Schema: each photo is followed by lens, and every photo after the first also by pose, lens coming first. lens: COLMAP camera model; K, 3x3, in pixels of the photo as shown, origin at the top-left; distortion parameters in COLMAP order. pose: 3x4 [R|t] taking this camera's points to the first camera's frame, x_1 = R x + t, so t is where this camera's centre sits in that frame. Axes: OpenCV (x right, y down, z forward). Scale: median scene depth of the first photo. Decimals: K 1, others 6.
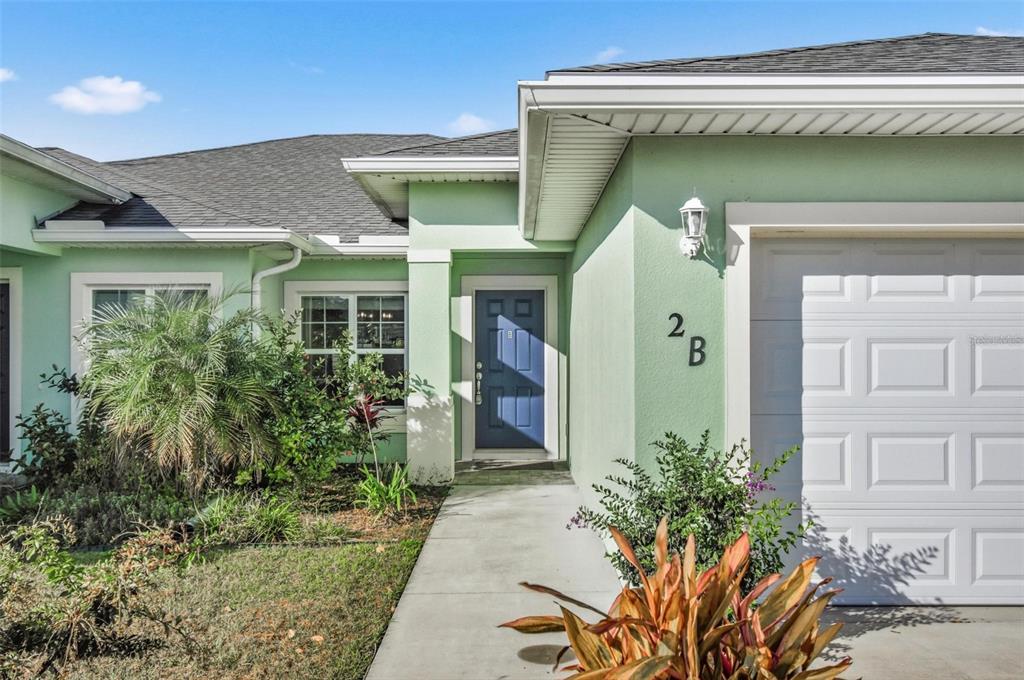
lens RADIAL K [[861.8, 0, 505.7], [0, 861.8, 346.2], [0, 0, 1]] dist [0.006982, 0.000334]
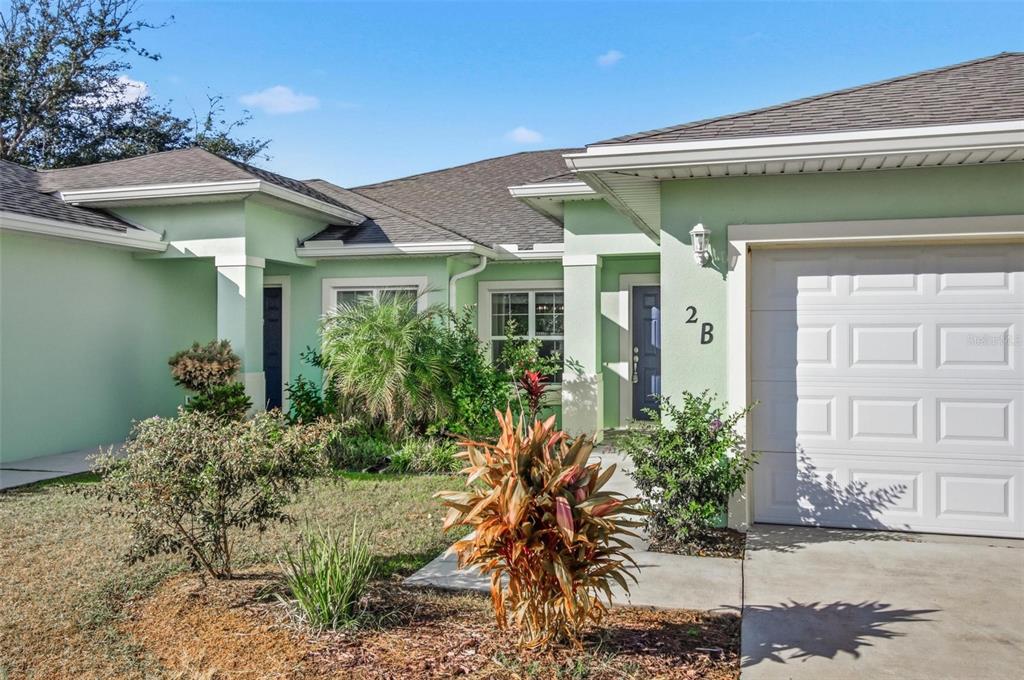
lens RADIAL K [[848.9, 0, 507.2], [0, 848.9, 336.8], [0, 0, 1]] dist [-0.002102, 0.005431]
pose [[0.961068, 0.000223, -0.276310, 0.149223], [-0.000264, 1.000000, -0.000112, 0.005915], [0.276310, 0.000181, 0.961068, -0.206072]]
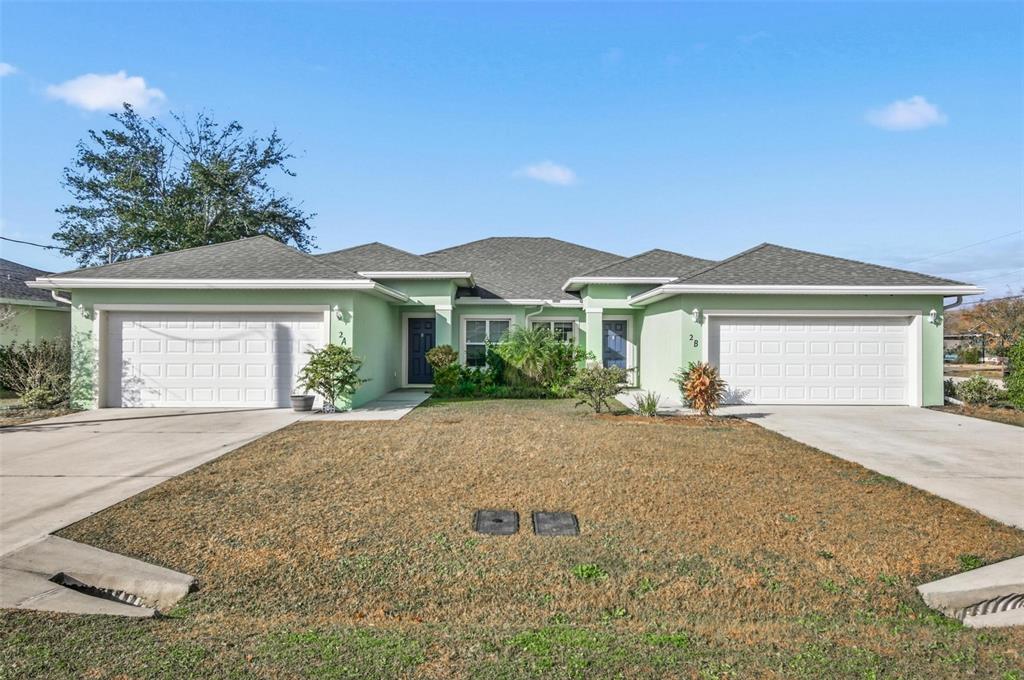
lens RADIAL K [[687.9, 0, 514.2], [0, 687.9, 337.6], [0, 0, 1]] dist [-0.002870, 0.001697]
pose [[0.999965, 0.006024, 0.005845, -0.369651], [-0.005984, 0.999958, -0.006968, 0.003305], [-0.005886, 0.006933, 0.999959, -1.274115]]
